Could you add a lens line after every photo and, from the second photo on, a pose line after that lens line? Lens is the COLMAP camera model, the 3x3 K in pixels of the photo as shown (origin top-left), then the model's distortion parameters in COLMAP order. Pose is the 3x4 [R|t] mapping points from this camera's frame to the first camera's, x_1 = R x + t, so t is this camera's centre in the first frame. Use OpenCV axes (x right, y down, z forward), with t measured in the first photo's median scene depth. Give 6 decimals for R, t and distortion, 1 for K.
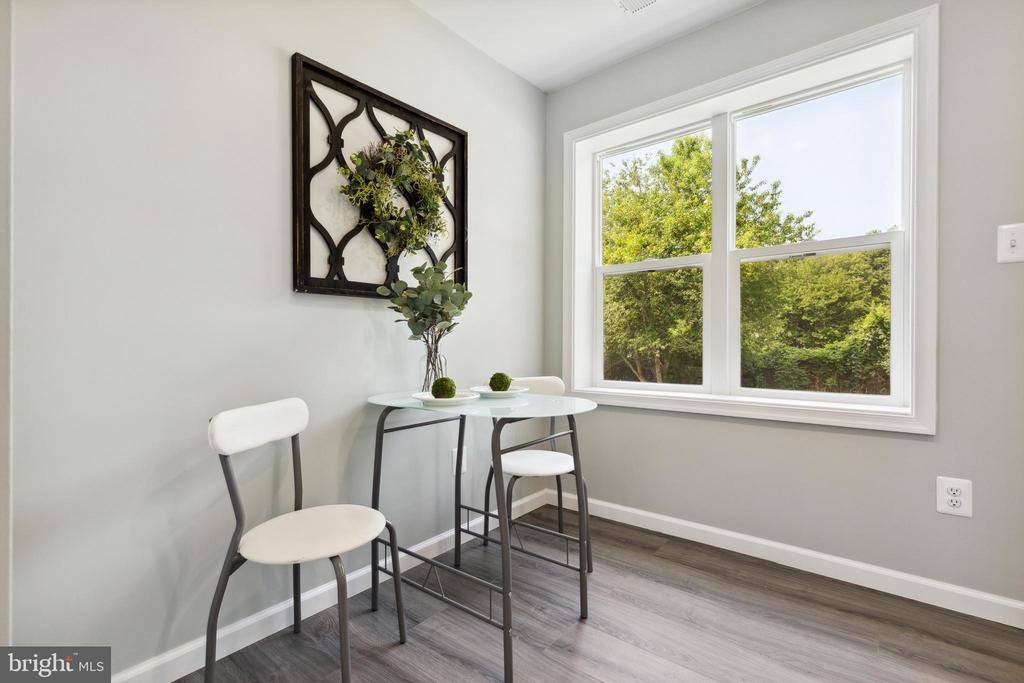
lens RADIAL K [[475.2, 0, 512.0], [0, 475.2, 341.5], [0, 0, 1]] dist [0.001671, -0.000023]
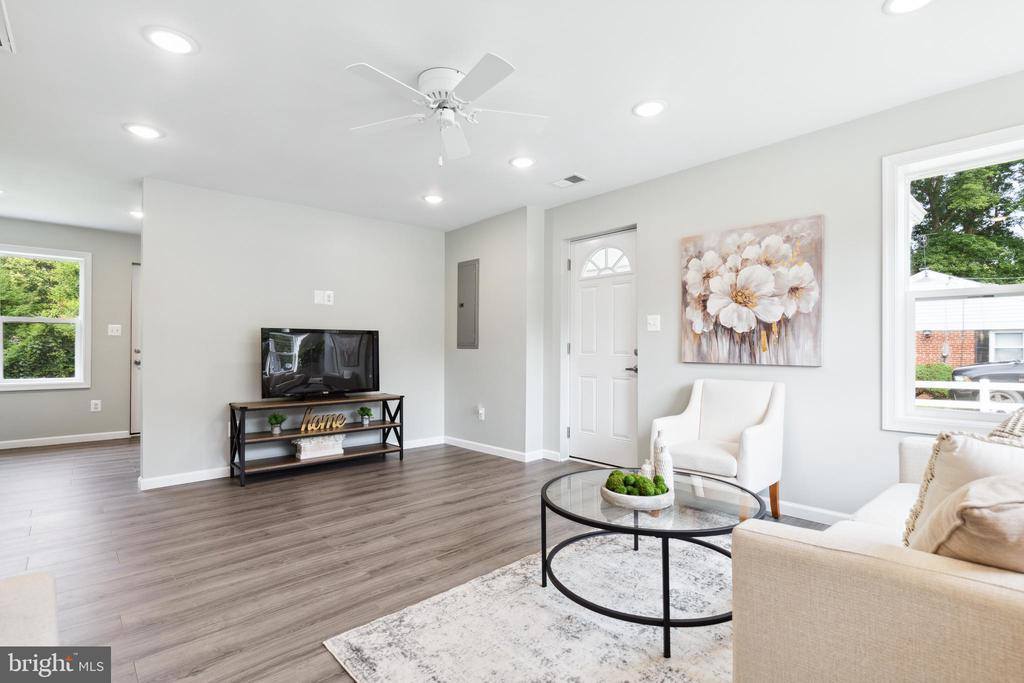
lens RADIAL K [[505.7, 0, 510.9], [0, 505.7, 345.6], [0, 0, 1]] dist [0.000625, 0.000281]
pose [[0.163780, 0.005691, 0.986480, -0.179598], [-0.005461, 0.999973, -0.004863, -0.007281], [-0.986482, -0.004590, 0.163807, -0.210172]]
